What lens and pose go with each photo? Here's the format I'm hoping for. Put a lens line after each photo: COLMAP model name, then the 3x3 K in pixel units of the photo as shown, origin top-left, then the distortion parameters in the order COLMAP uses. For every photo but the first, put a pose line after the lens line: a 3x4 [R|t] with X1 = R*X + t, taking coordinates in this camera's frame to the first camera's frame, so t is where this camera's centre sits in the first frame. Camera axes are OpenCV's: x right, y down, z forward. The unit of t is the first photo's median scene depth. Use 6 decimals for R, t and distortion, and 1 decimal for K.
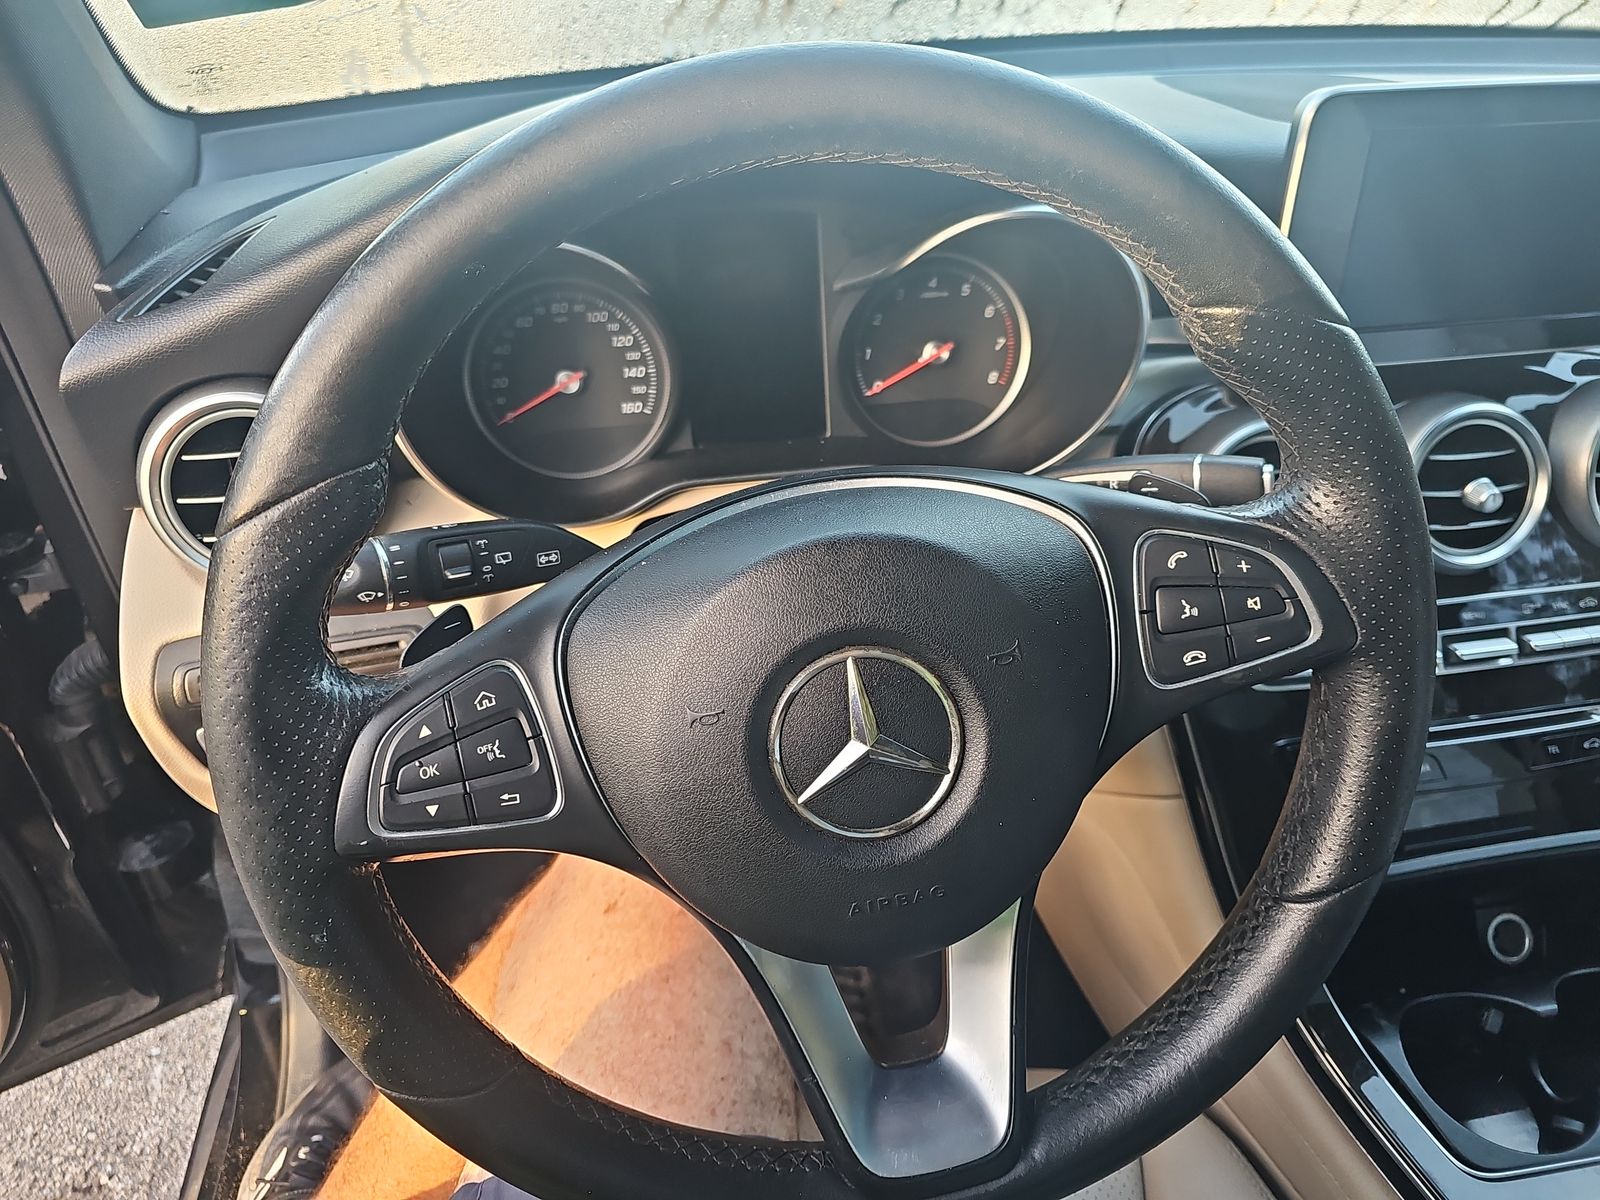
lens RADIAL K [[1080.0, 0, 801.1], [0, 1080.0, 595.1], [0, 0, 1]] dist [0.037792, -0.030149]
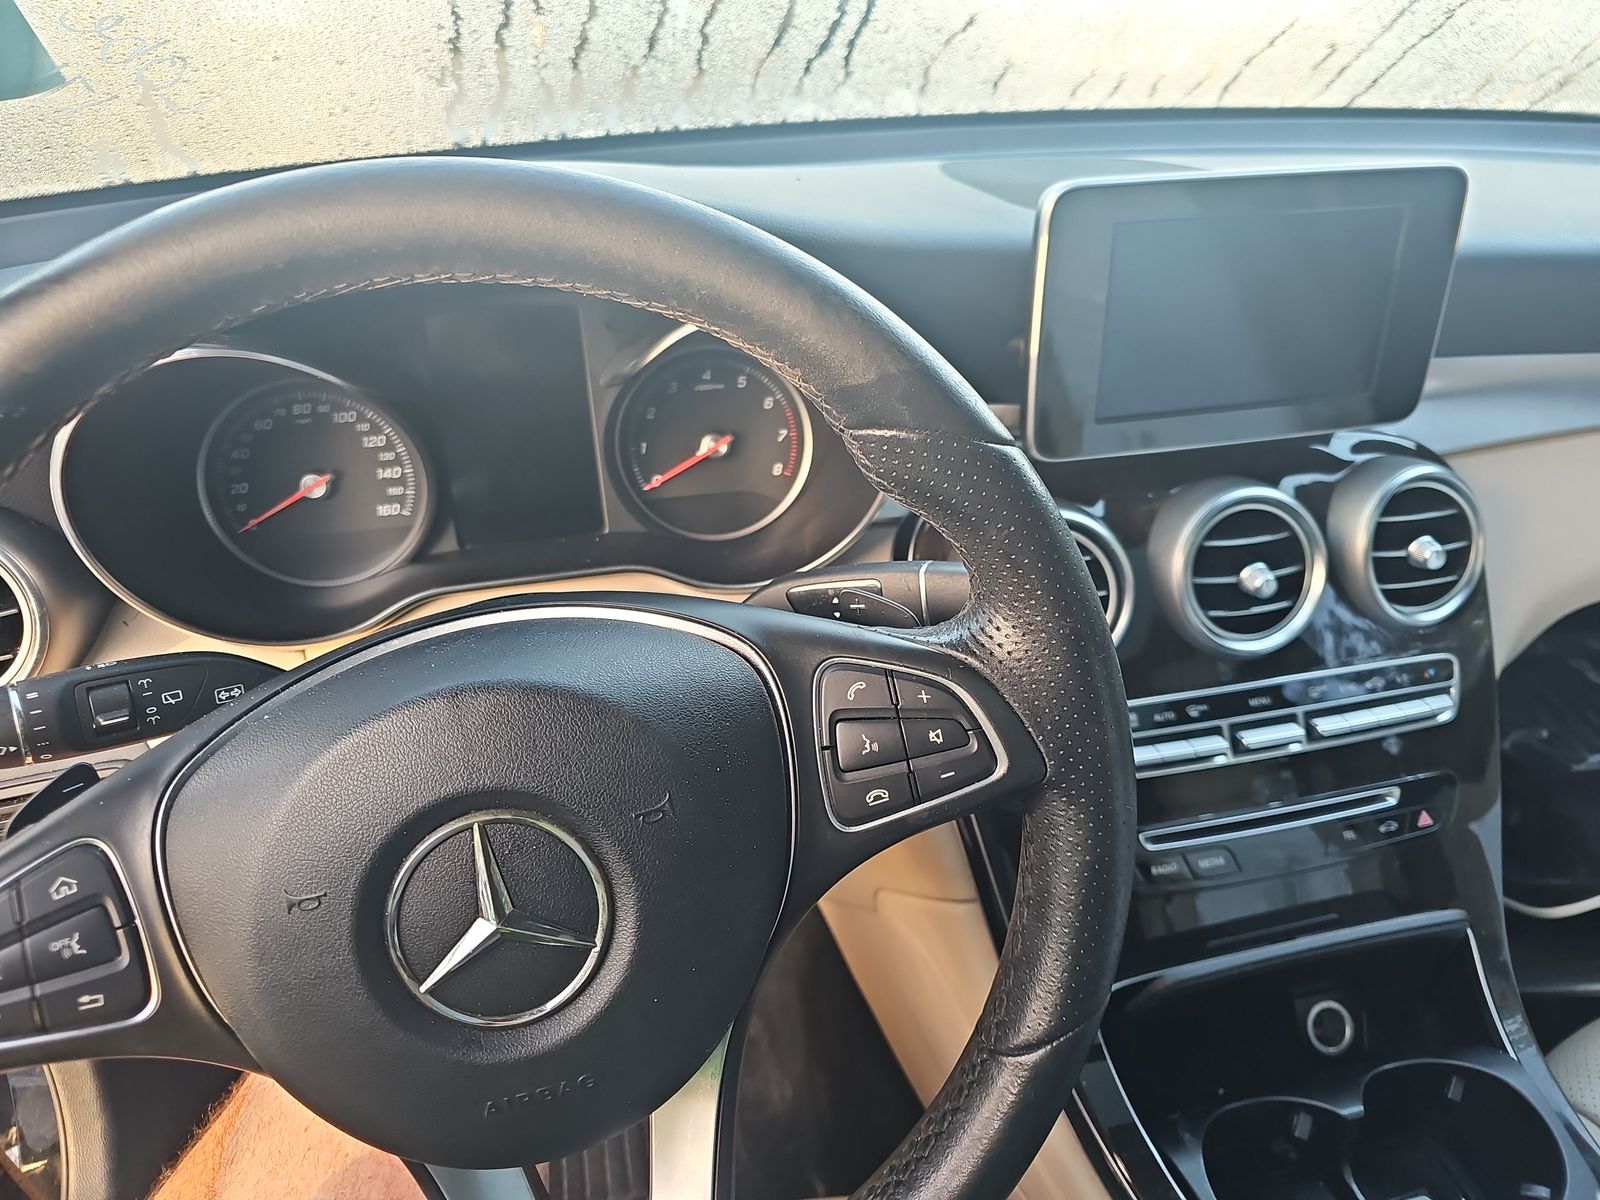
lens RADIAL K [[1080.0, 0, 797.0], [0, 1080.0, 589.8], [0, 0, 1]] dist [0.037792, -0.030149]
pose [[0.997866, -0.029973, 0.058007, 0.152005], [0.033039, 0.998066, -0.052656, -0.045524], [-0.056317, 0.054460, 0.996927, 0.043971]]
